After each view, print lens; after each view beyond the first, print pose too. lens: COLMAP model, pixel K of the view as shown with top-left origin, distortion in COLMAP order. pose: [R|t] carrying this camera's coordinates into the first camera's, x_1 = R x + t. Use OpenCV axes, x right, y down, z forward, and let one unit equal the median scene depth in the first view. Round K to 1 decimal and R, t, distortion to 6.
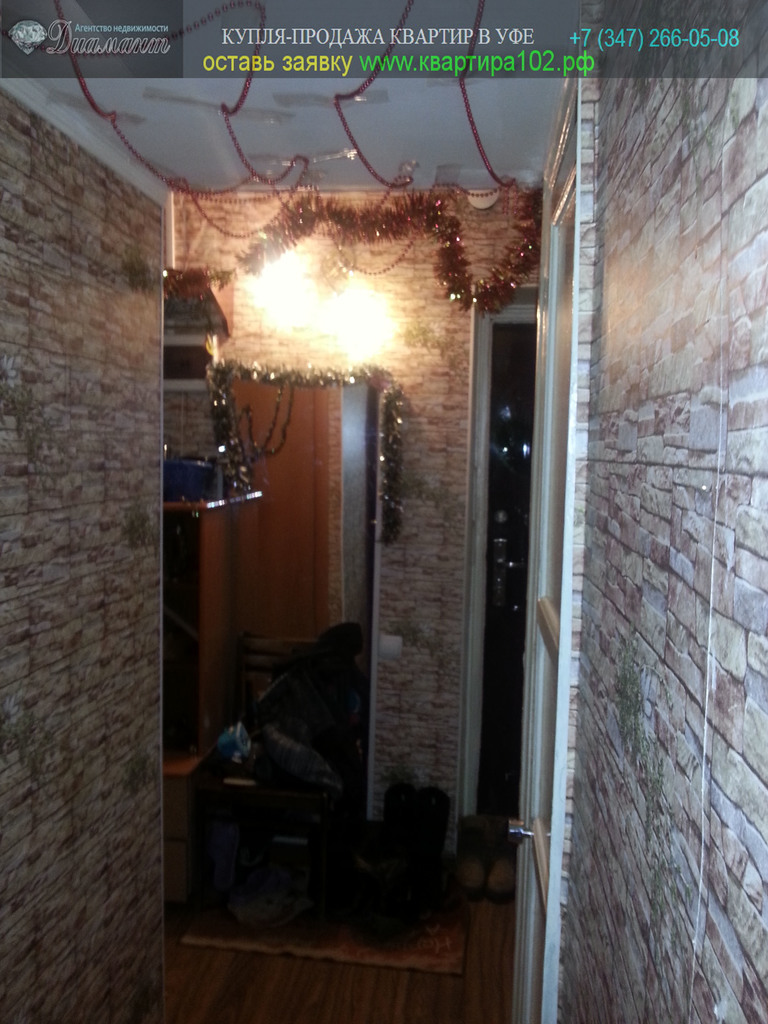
lens RADIAL K [[841.4, 0, 382.3], [0, 841.4, 511.2], [0, 0, 1]] dist [-0.002004, -0.035393]
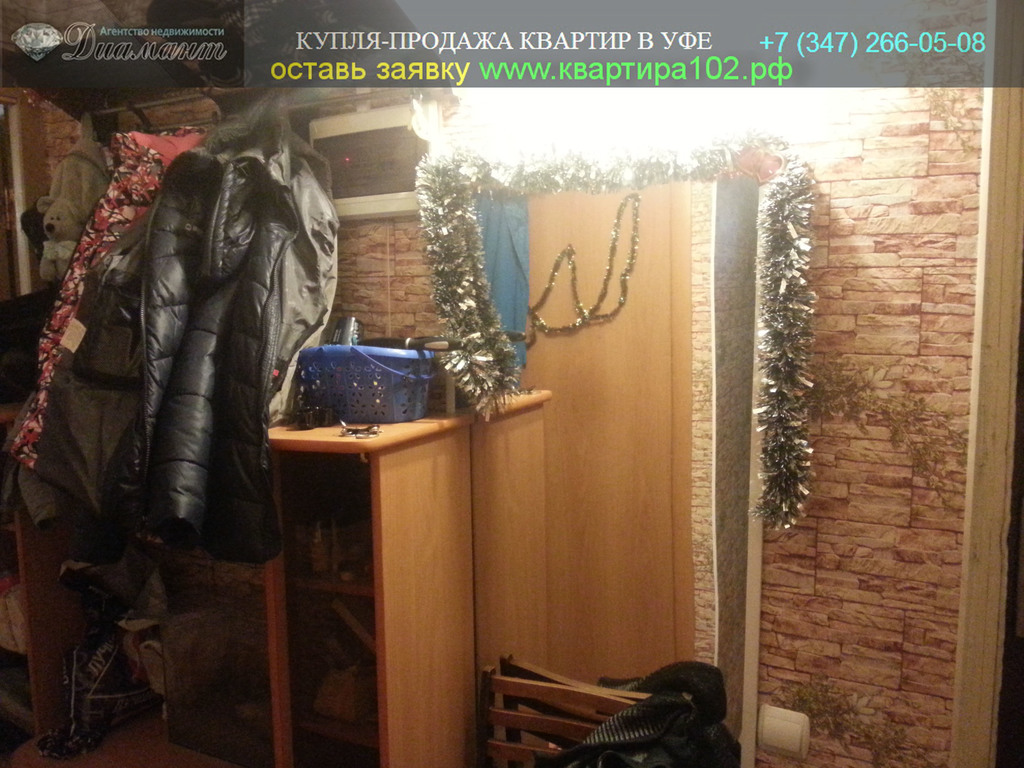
lens RADIAL K [[841.4, 0, 506.3], [0, 841.4, 397.9], [0, 0, 1]] dist [-0.002004, -0.035393]
pose [[0.943563, 0.004565, -0.331162, 0.018845], [0.007085, 0.999398, 0.033965, -0.043651], [0.331117, -0.034394, 0.942962, 0.523303]]
